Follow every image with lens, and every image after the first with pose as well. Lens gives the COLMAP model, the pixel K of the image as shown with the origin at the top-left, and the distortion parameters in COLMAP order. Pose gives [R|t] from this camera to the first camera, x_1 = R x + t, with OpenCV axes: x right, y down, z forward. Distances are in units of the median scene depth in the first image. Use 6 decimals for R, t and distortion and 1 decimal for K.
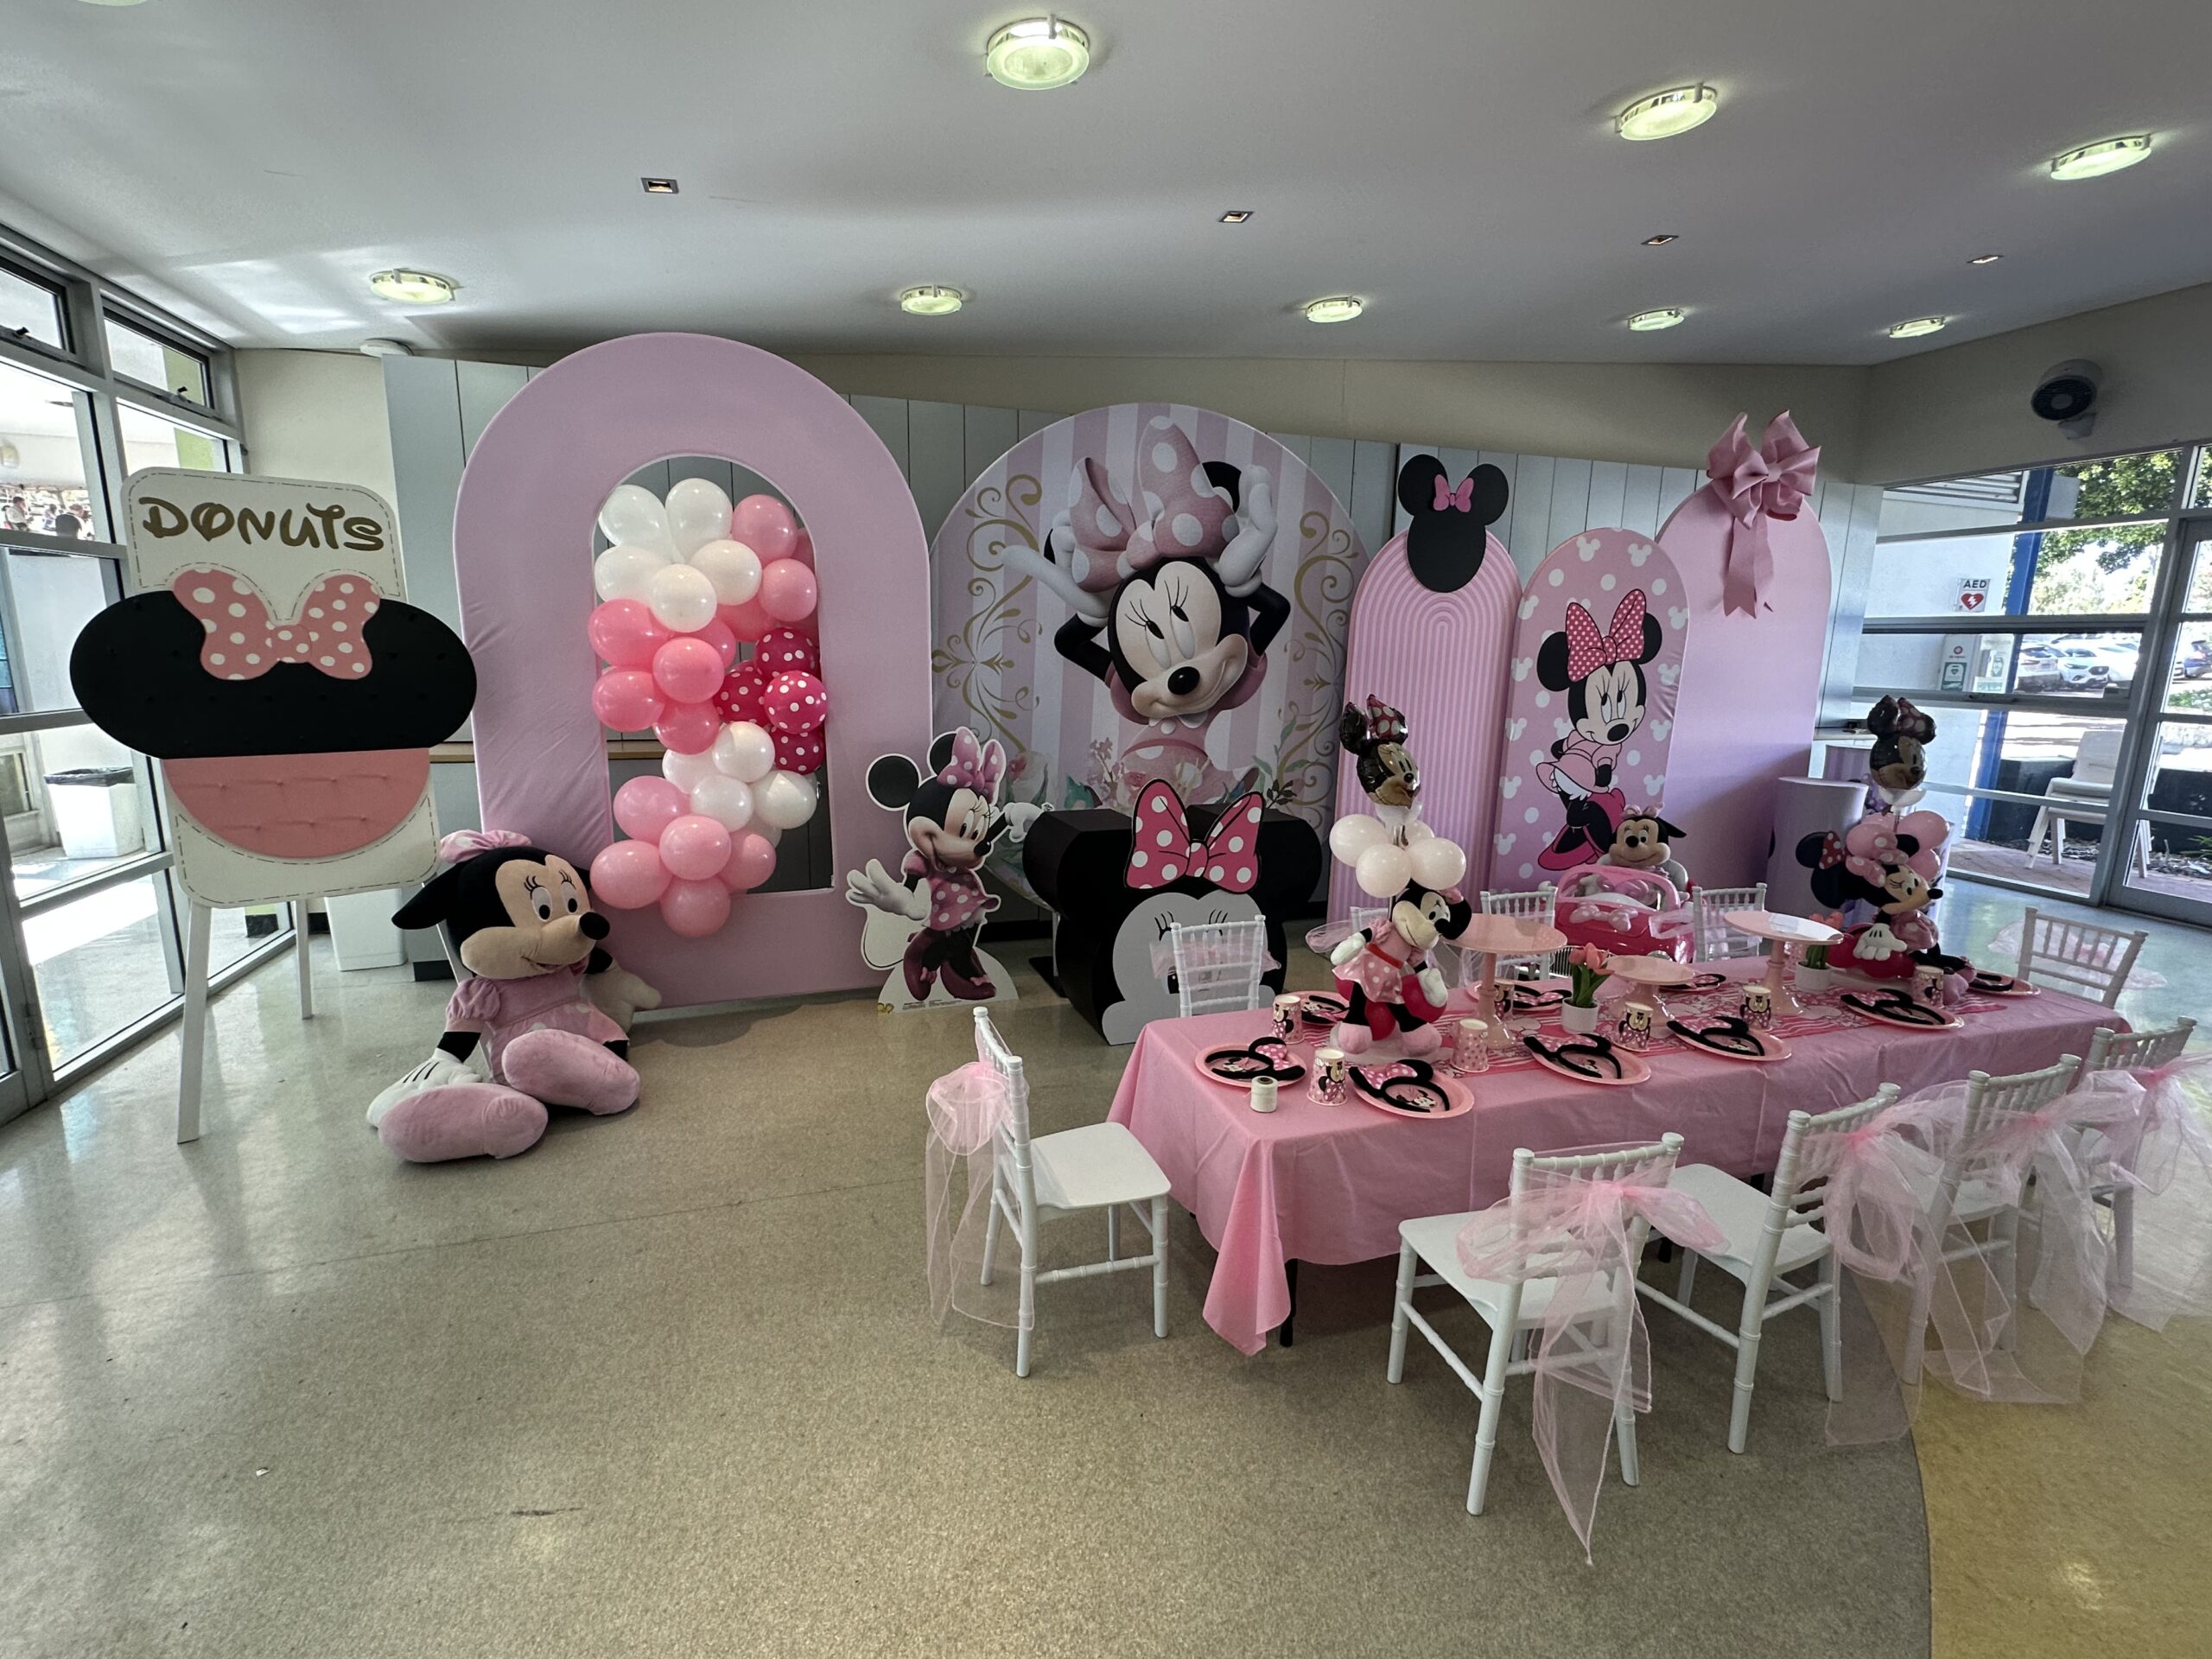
lens RADIAL K [[1000.2, 0, 1105.9], [0, 1000.2, 832.3], [0, 0, 1]] dist [-0.004531, 0.000082]
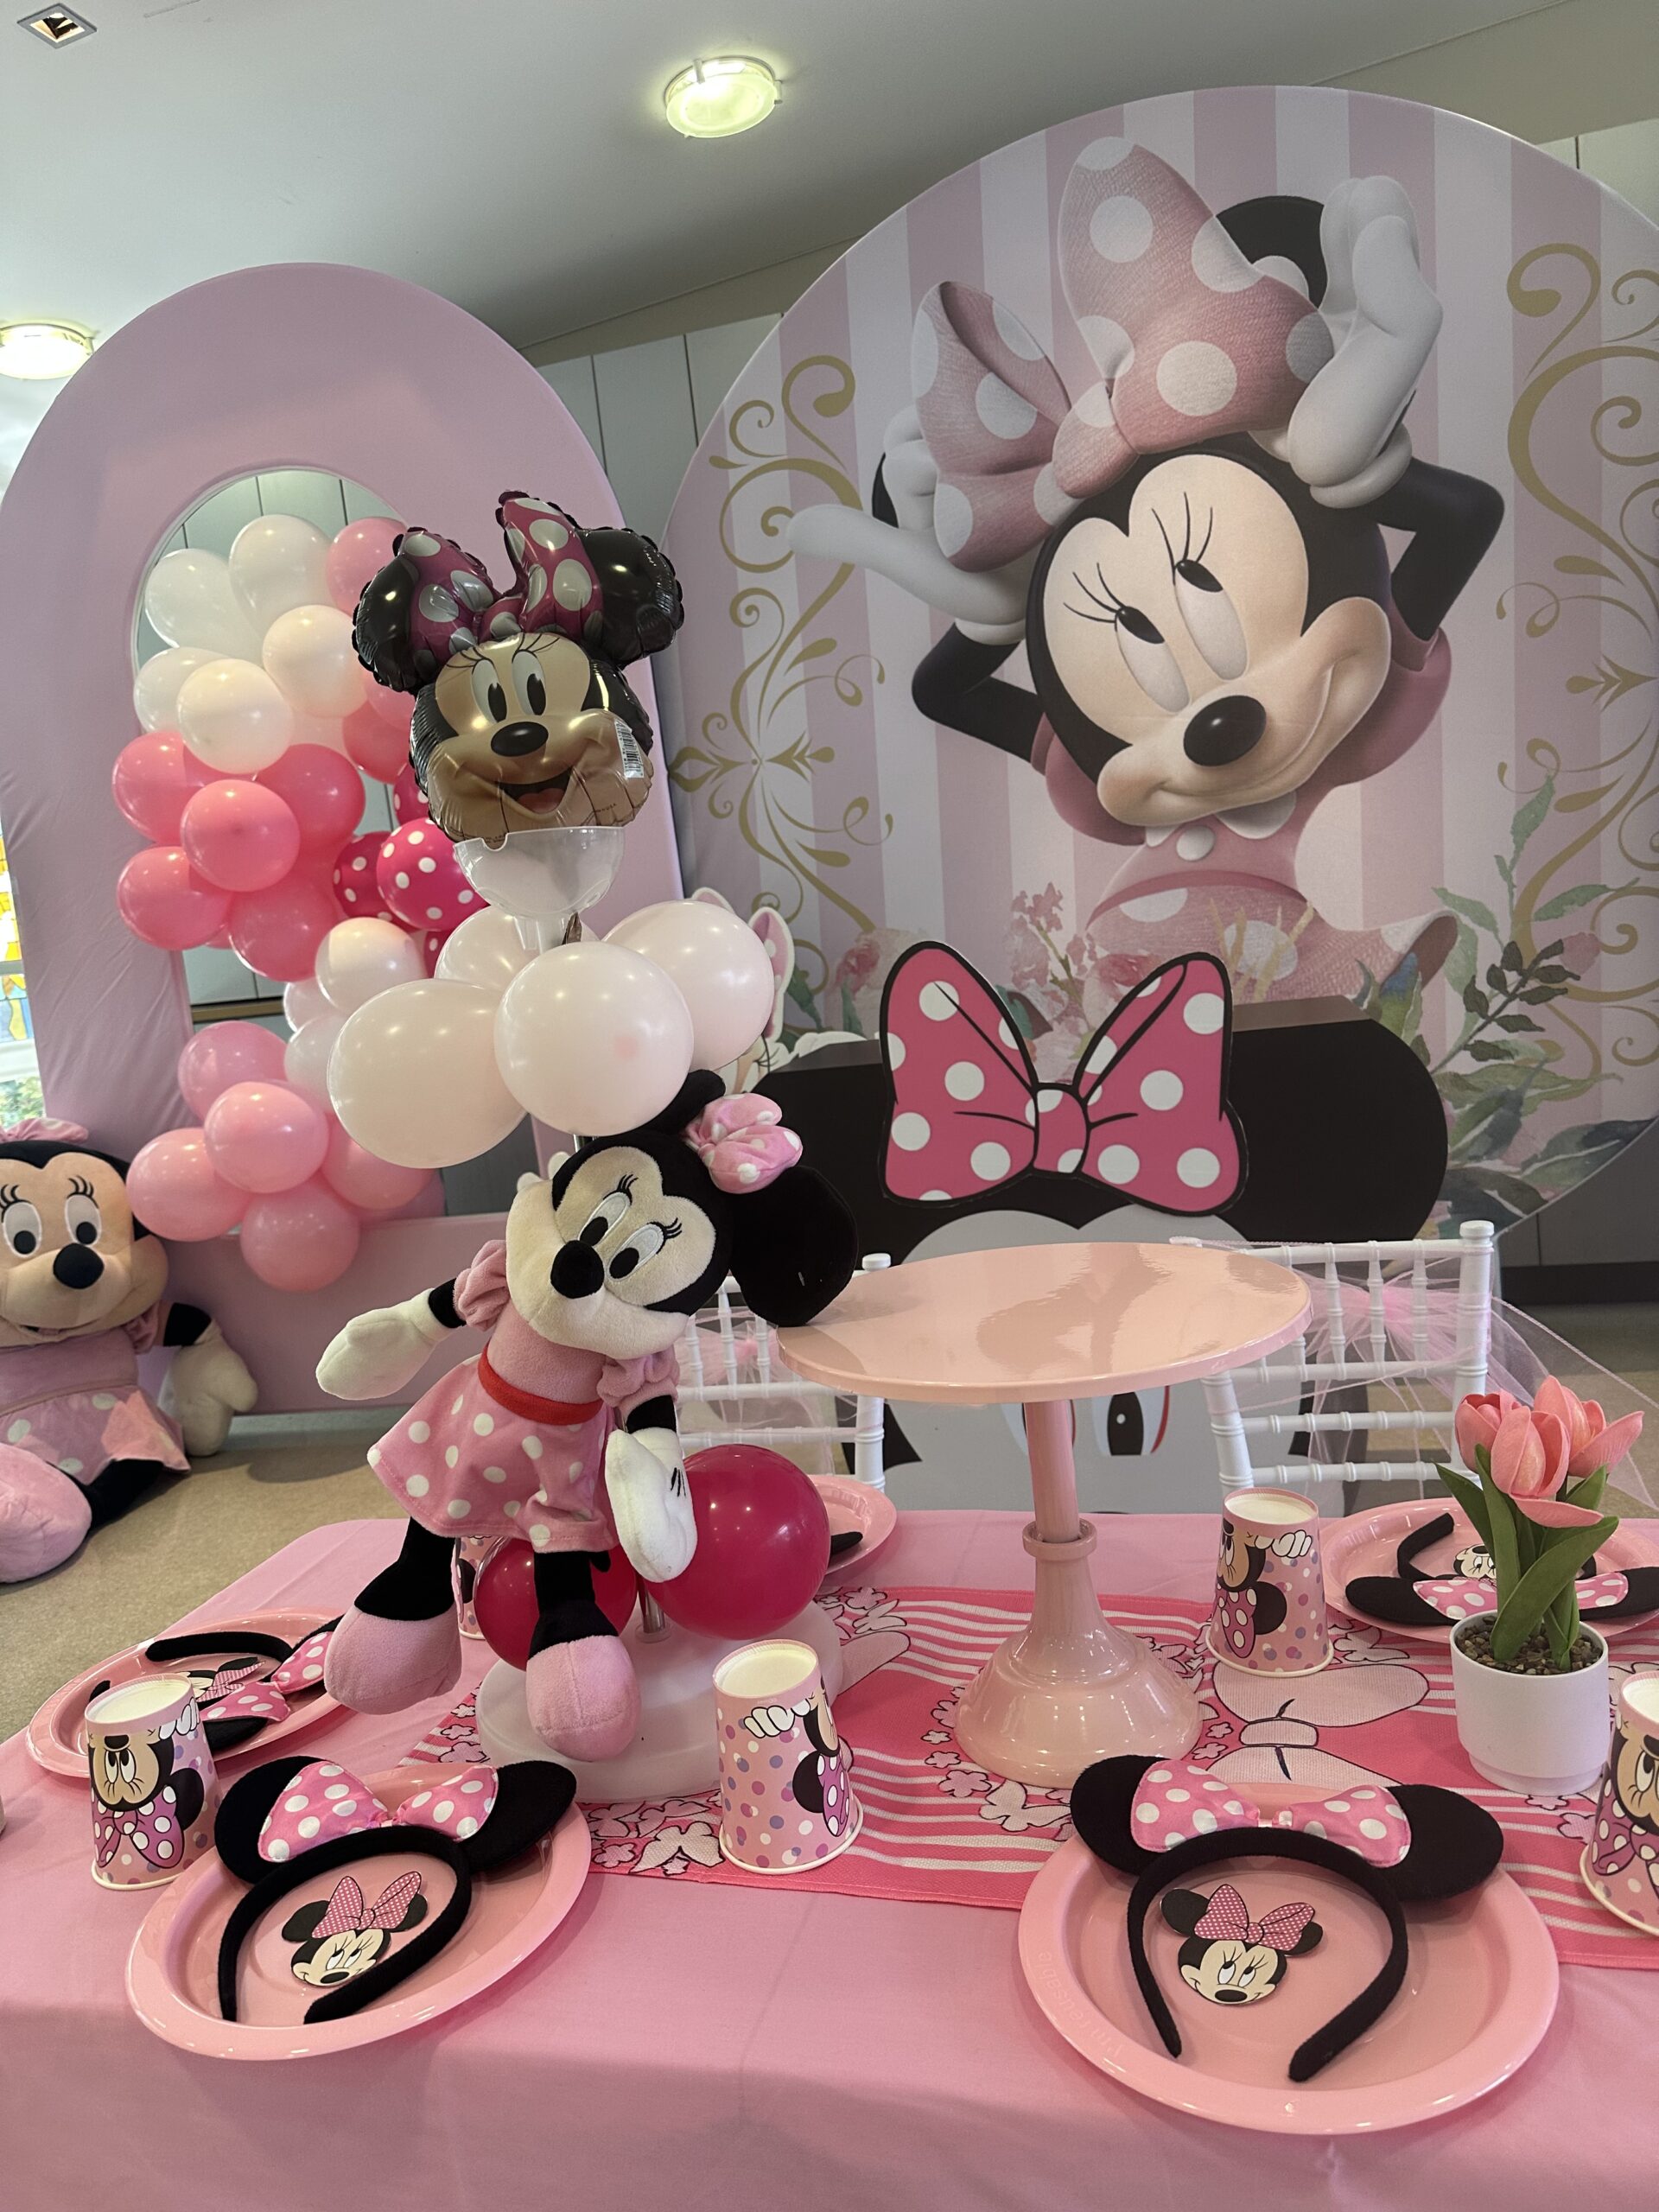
lens RADIAL K [[1544.6, 0, 839.5], [0, 1544.6, 1107.0], [0, 0, 1]] dist [0.165336, -0.335236]
pose [[0.829321, -0.040134, -0.557330, 0.322662], [0.021668, 0.998977, -0.039694, 0.035372], [0.558352, 0.020843, 0.829342, 0.360206]]
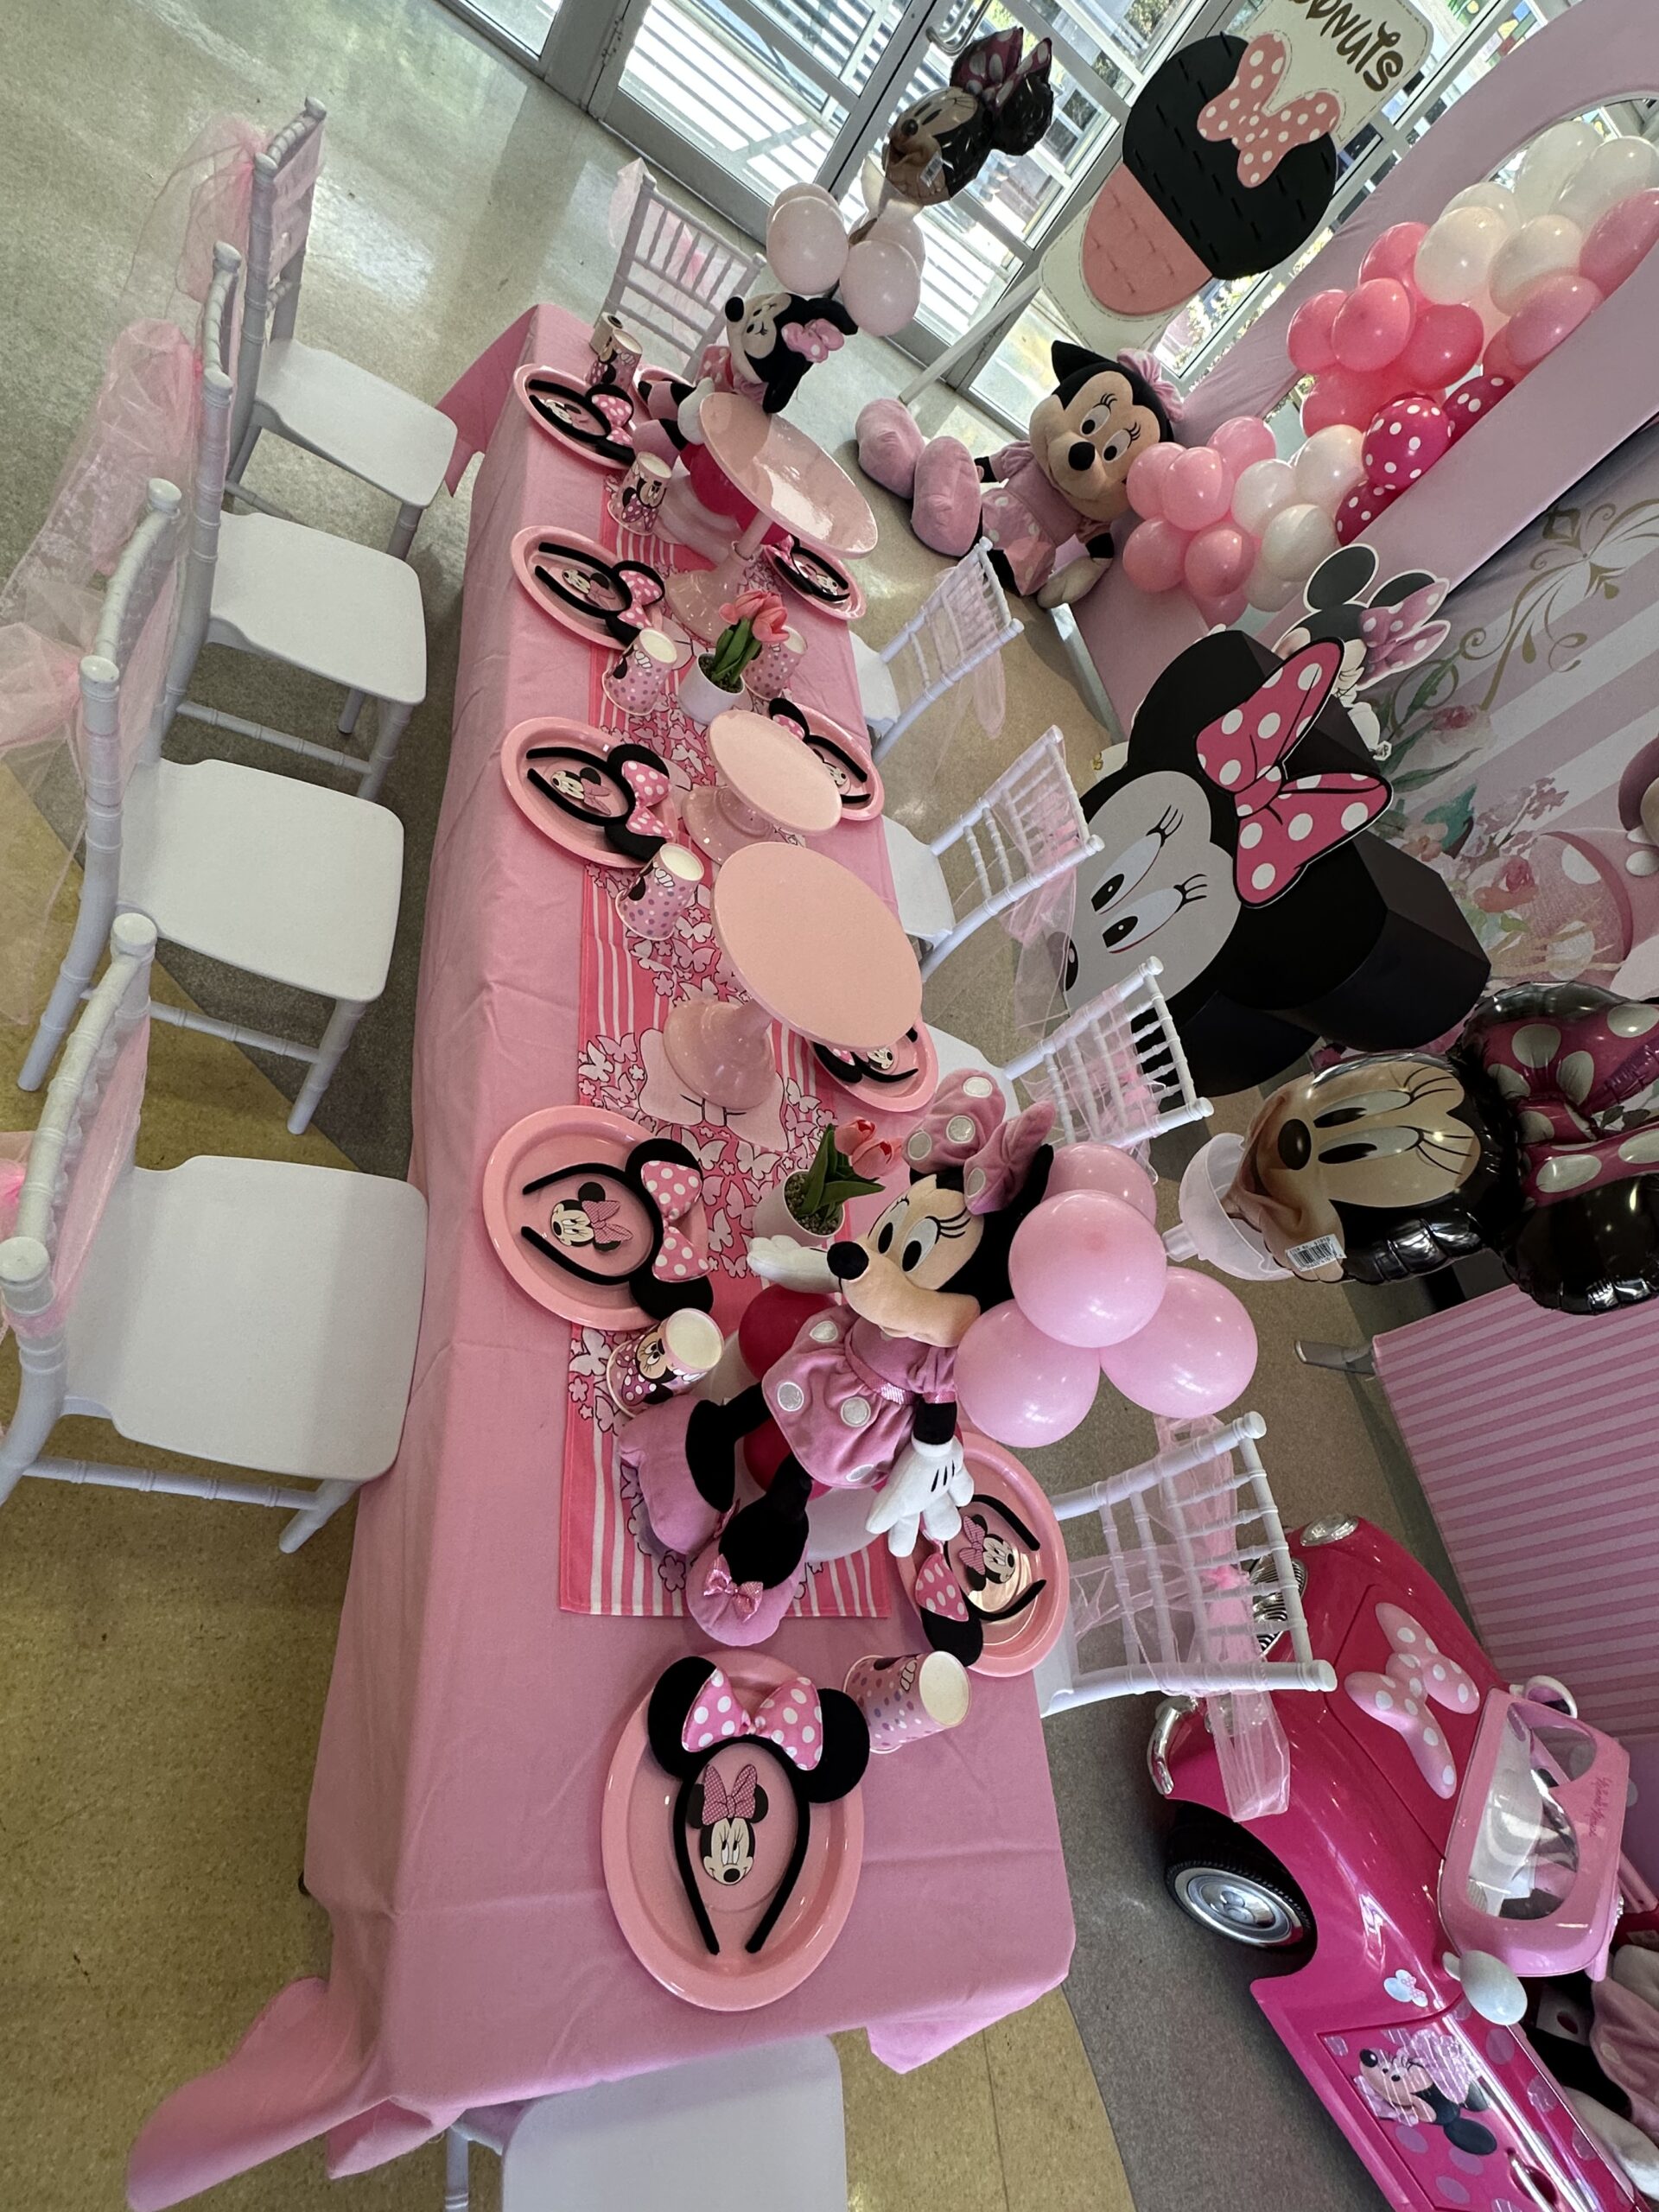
lens RADIAL K [[1105.6, 0, 813.1], [0, 1105.6, 1097.8], [0, 0, 1]] dist [-0.003085, -0.000135]
pose [[-0.152201, 0.715143, -0.682206, 0.646137], [-0.704990, 0.405211, 0.582059, -0.088421], [0.692693, 0.569538, 0.442495, 0.522832]]
